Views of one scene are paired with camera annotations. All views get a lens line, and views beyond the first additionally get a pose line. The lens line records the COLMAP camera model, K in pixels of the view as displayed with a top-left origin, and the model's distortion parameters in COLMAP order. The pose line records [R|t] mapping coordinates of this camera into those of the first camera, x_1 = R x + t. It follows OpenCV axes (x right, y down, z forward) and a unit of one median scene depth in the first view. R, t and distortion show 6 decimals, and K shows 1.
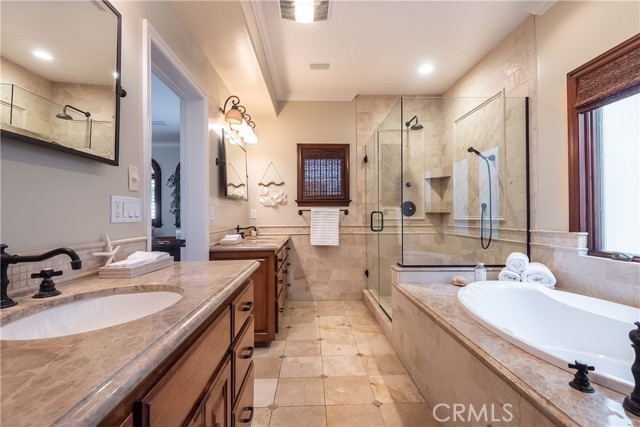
lens RADIAL K [[294.4, 0, 319.0], [0, 294.4, 213.2], [0, 0, 1]] dist [0.005622, -0.003119]
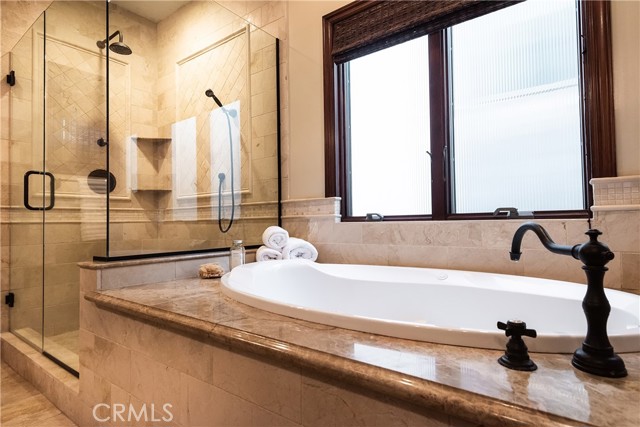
lens RADIAL K [[340.2, 0, 321.0], [0, 340.2, 214.4], [0, 0, 1]] dist [0.017812, -0.008137]
pose [[0.618270, 0.013233, 0.785854, 0.036334], [0.005147, 0.999769, -0.020884, 0.102577], [-0.785949, 0.016956, 0.618059, 0.293550]]
